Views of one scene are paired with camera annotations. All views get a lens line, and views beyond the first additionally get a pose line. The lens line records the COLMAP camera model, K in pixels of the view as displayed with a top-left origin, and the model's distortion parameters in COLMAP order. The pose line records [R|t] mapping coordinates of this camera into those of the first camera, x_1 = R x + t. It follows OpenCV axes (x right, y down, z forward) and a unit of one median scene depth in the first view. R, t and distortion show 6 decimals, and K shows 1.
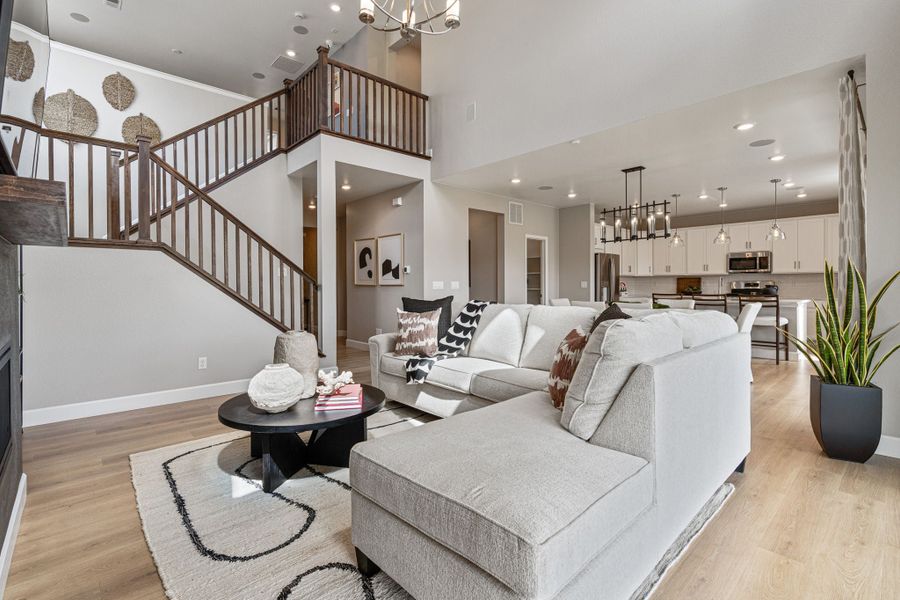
lens RADIAL K [[418.0, 0, 449.2], [0, 418.0, 281.0], [0, 0, 1]] dist [-0.002534, -0.000069]
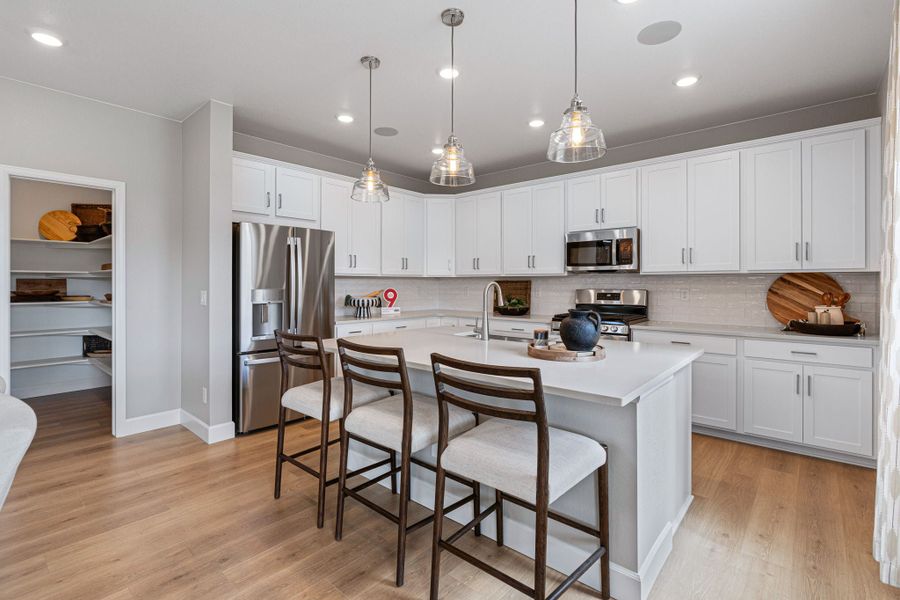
lens RADIAL K [[418.0, 0, 449.2], [0, 418.0, 281.0], [0, 0, 1]] dist [-0.002534, -0.000069]
pose [[0.993251, 0.003137, 0.115942, 0.480885], [-0.003396, 0.999992, 0.002034, -0.009559], [-0.115935, -0.002414, 0.993254, 0.527504]]
